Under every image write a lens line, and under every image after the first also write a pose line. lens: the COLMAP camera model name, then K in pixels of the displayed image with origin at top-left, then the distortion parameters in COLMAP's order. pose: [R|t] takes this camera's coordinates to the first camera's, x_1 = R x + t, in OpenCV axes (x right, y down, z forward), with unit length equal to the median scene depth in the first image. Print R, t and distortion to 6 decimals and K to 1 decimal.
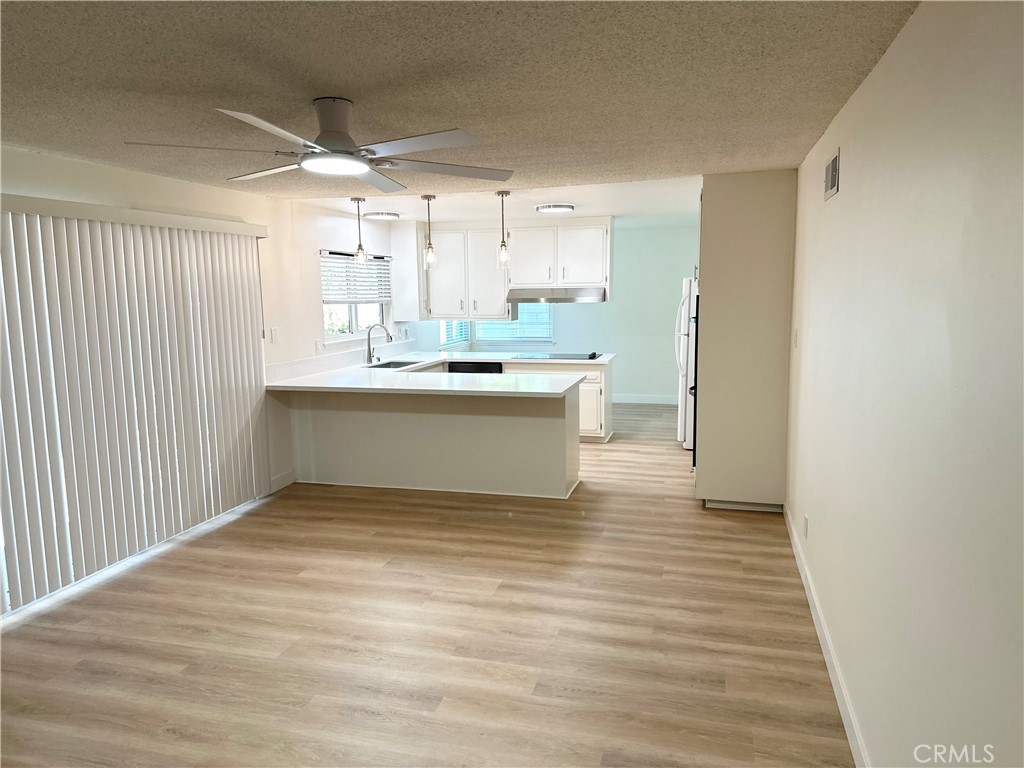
lens RADIAL K [[706.7, 0, 520.7], [0, 706.7, 387.1], [0, 0, 1]] dist [0.090813, -0.129268]
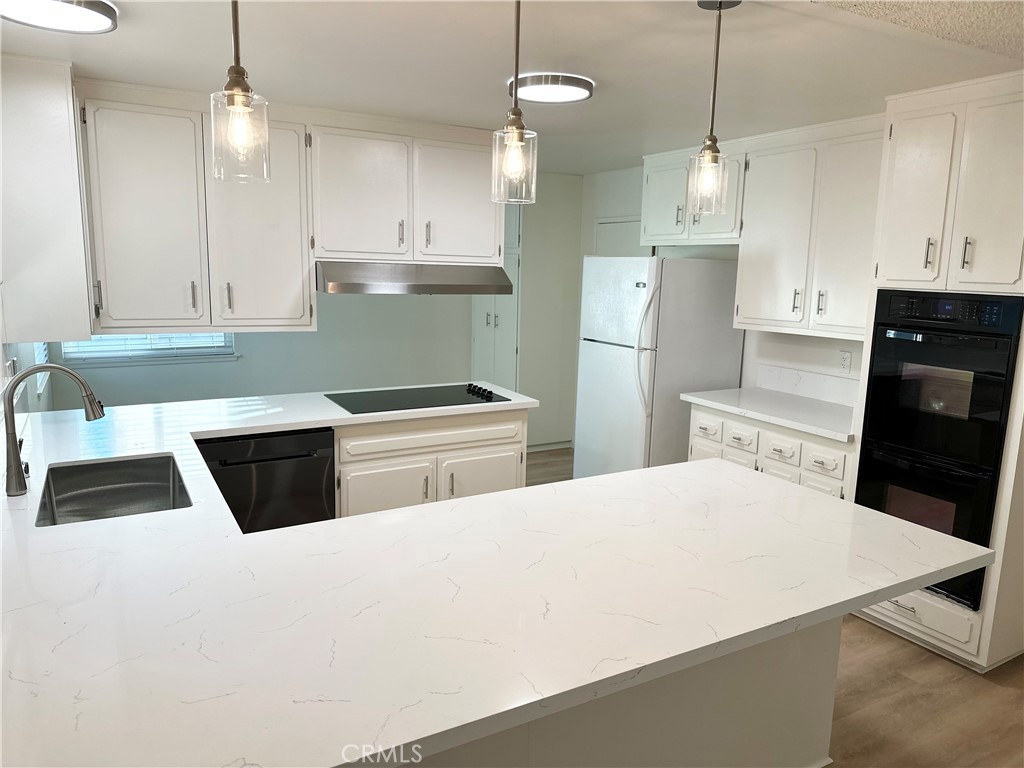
lens RADIAL K [[706.7, 0, 520.7], [0, 706.7, 387.1], [0, 0, 1]] dist [0.090813, -0.129268]
pose [[0.708053, -0.093054, 0.700001, -0.265456], [0.065592, 0.995661, 0.066012, -0.084208], [-0.703106, -0.000826, 0.711084, 0.612782]]
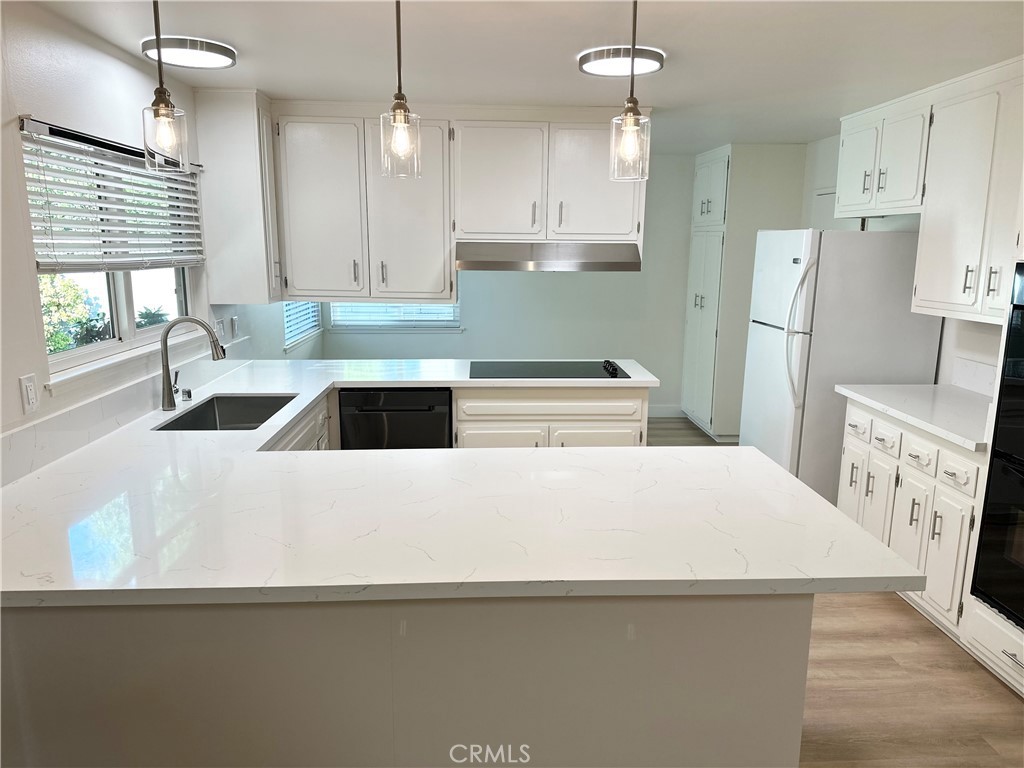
lens RADIAL K [[706.7, 0, 520.7], [0, 706.7, 387.1], [0, 0, 1]] dist [0.090813, -0.129268]
pose [[0.949414, -0.041767, 0.311237, -0.143211], [0.023188, 0.997734, 0.063159, -0.068189], [-0.313170, -0.052747, 0.948231, 0.514616]]
